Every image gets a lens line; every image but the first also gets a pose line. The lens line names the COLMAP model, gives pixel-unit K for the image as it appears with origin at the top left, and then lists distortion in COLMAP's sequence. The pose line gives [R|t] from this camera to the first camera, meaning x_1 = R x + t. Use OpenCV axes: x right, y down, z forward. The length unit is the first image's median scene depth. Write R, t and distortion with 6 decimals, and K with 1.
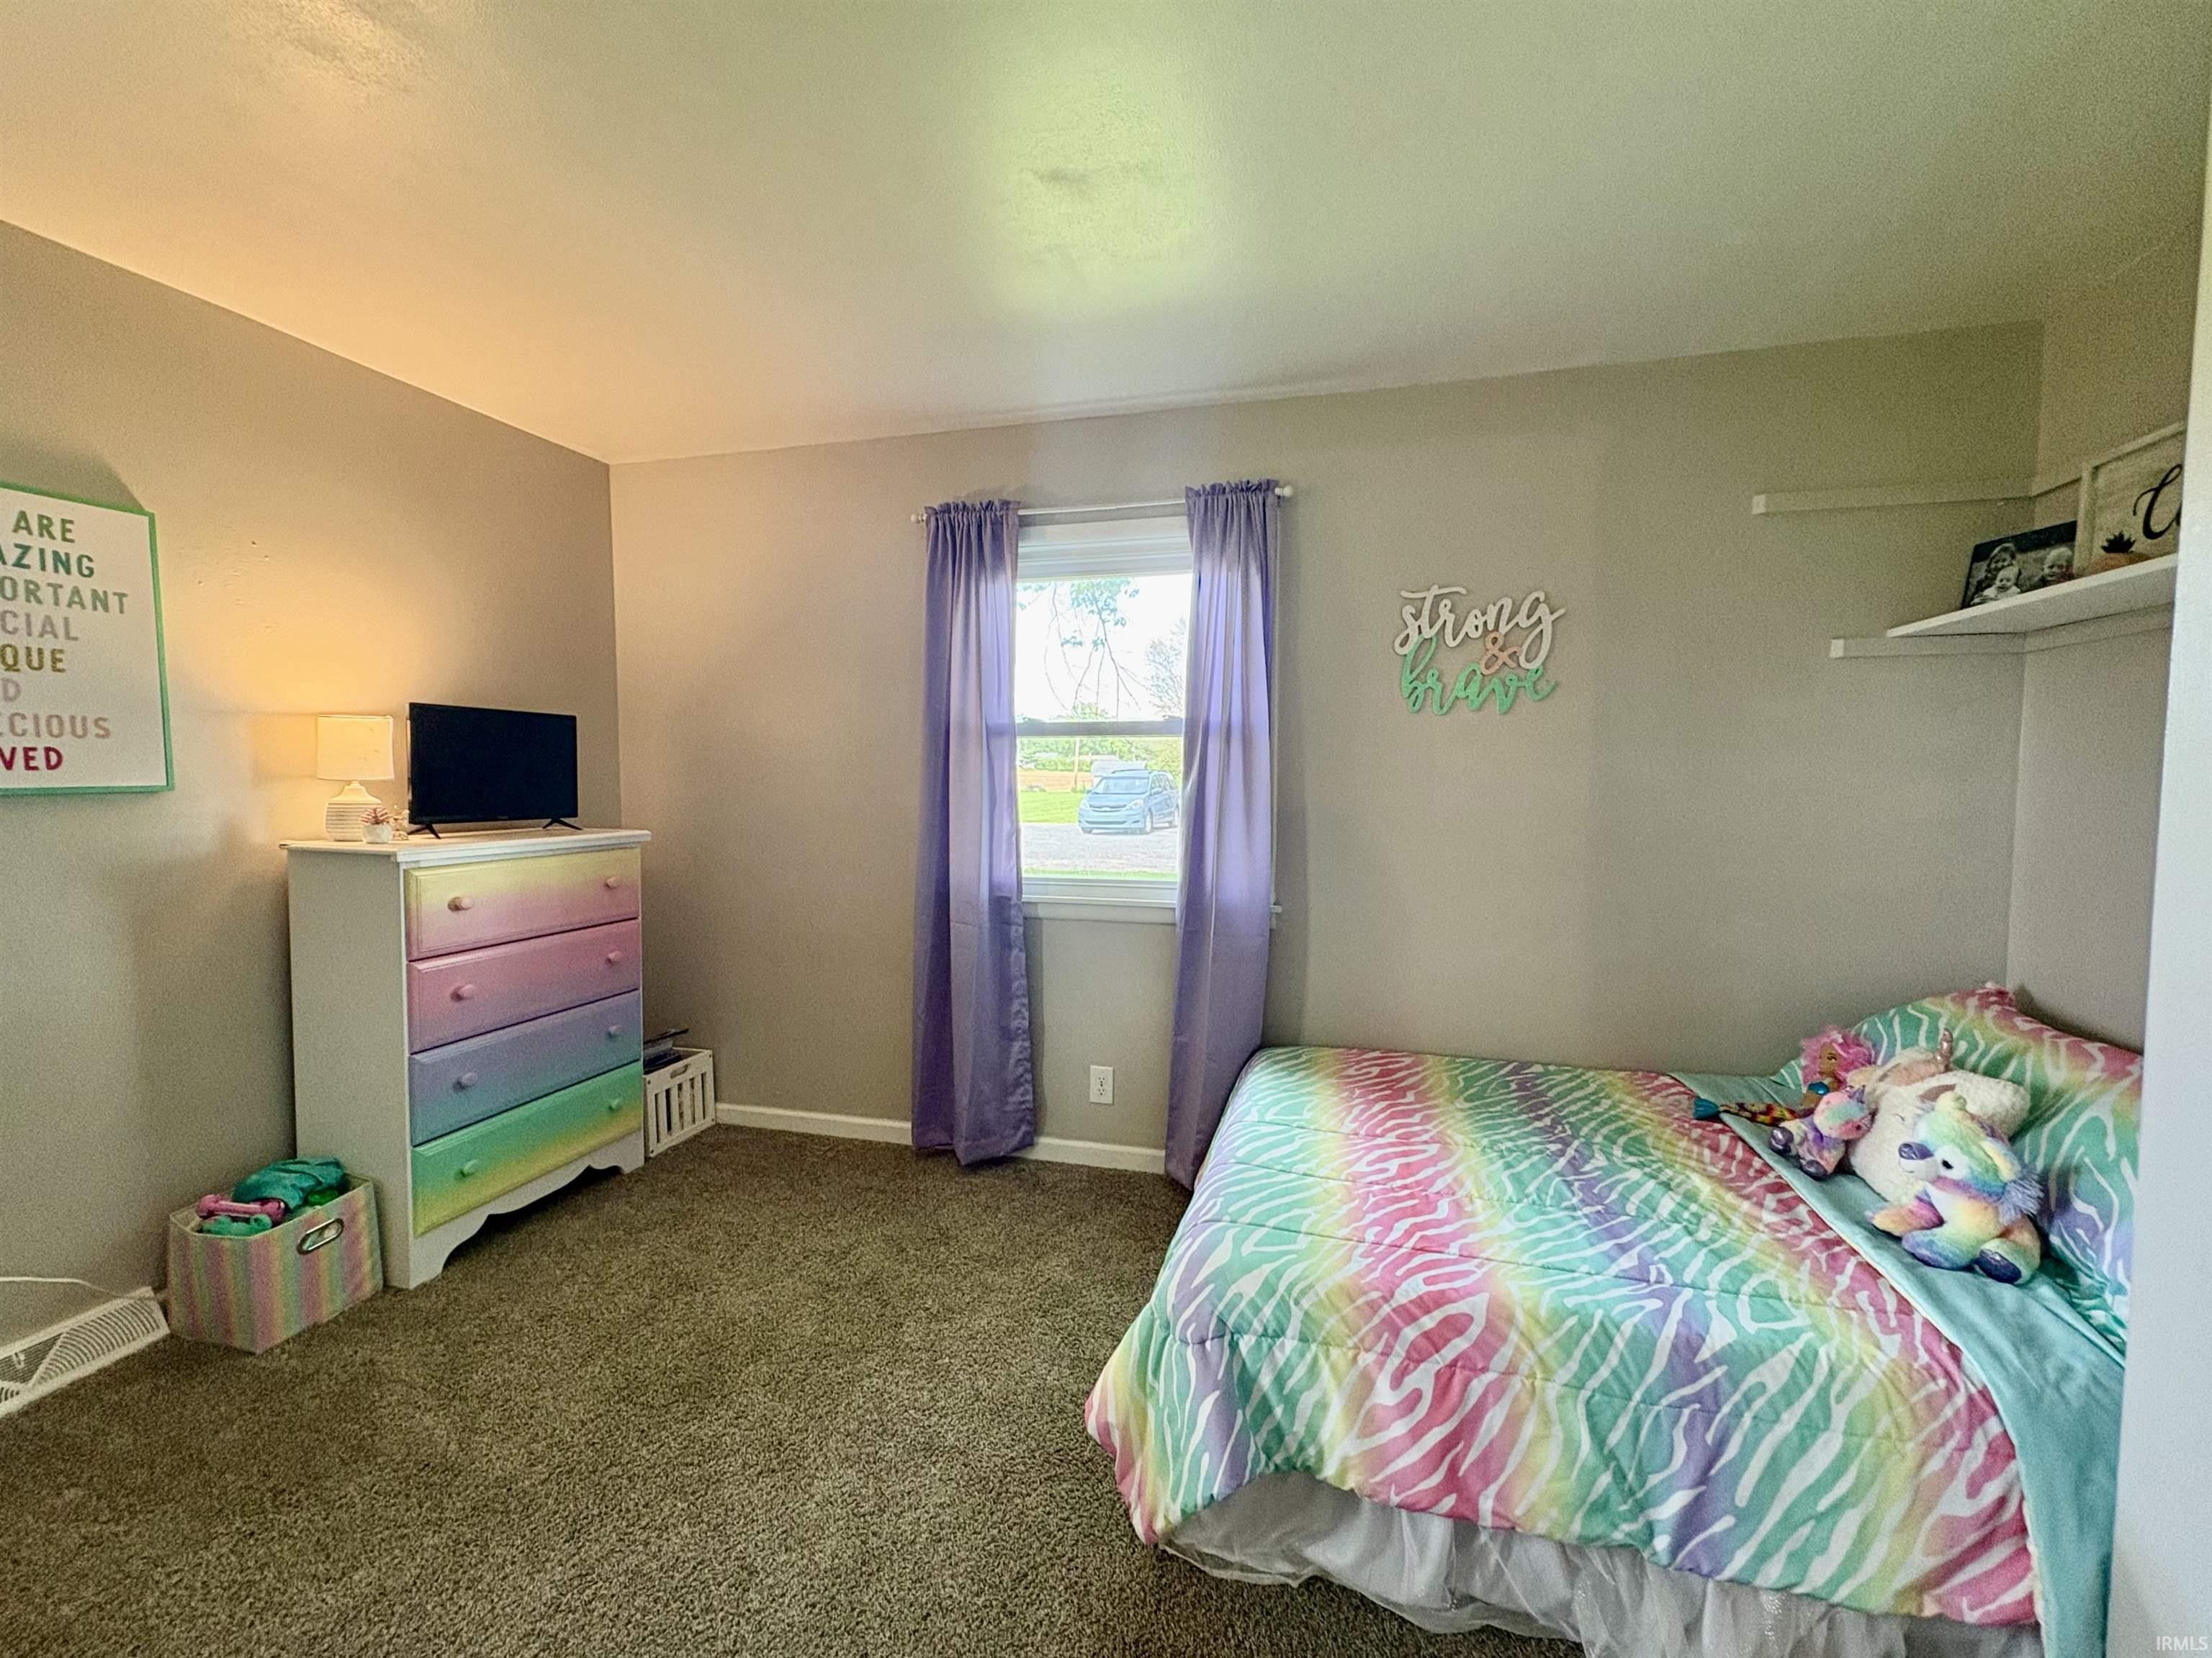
lens RADIAL K [[938.3, 0, 1107.2], [0, 938.3, 826.7], [0, 0, 1]] dist [0.000966, -0.000012]
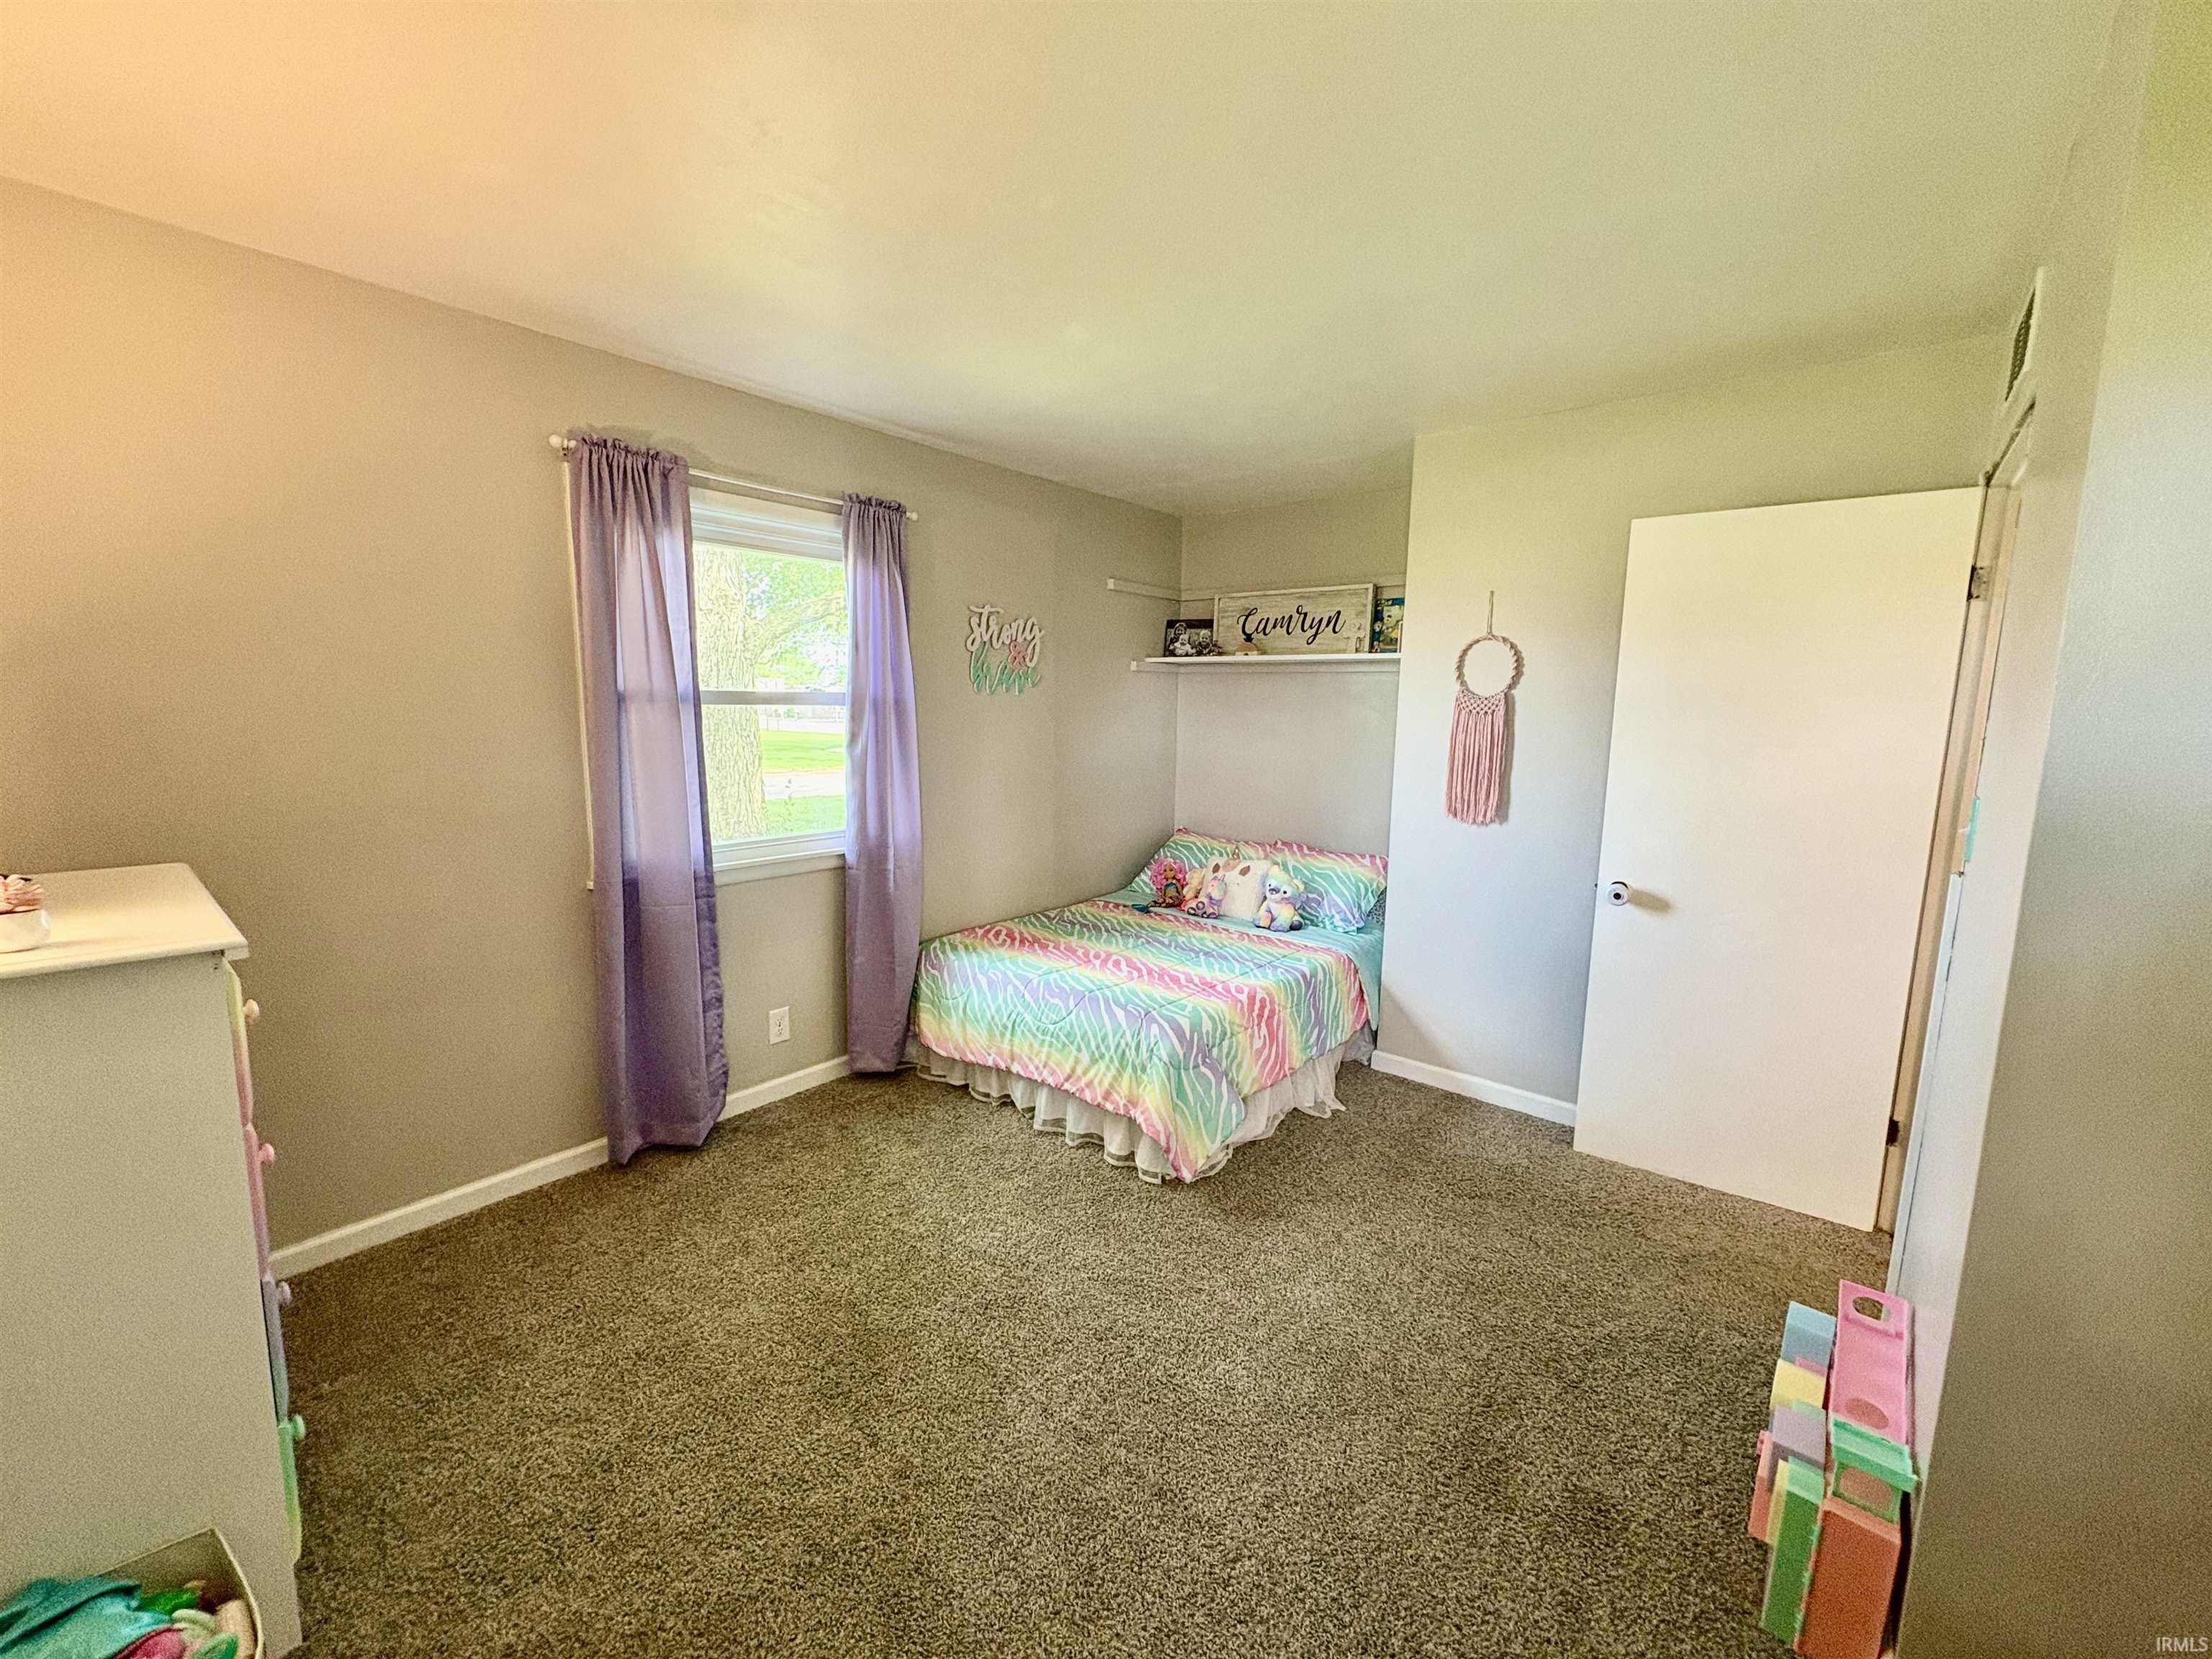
lens RADIAL K [[880.2, 0, 1107.5], [0, 880.2, 828.0], [0, 0, 1]] dist [0.001903, -0.000350]
pose [[0.419457, -0.126061, 0.898980, -0.835289], [0.039039, 0.991900, 0.120875, -0.071221], [-0.906936, -0.015607, 0.420980, 0.250291]]
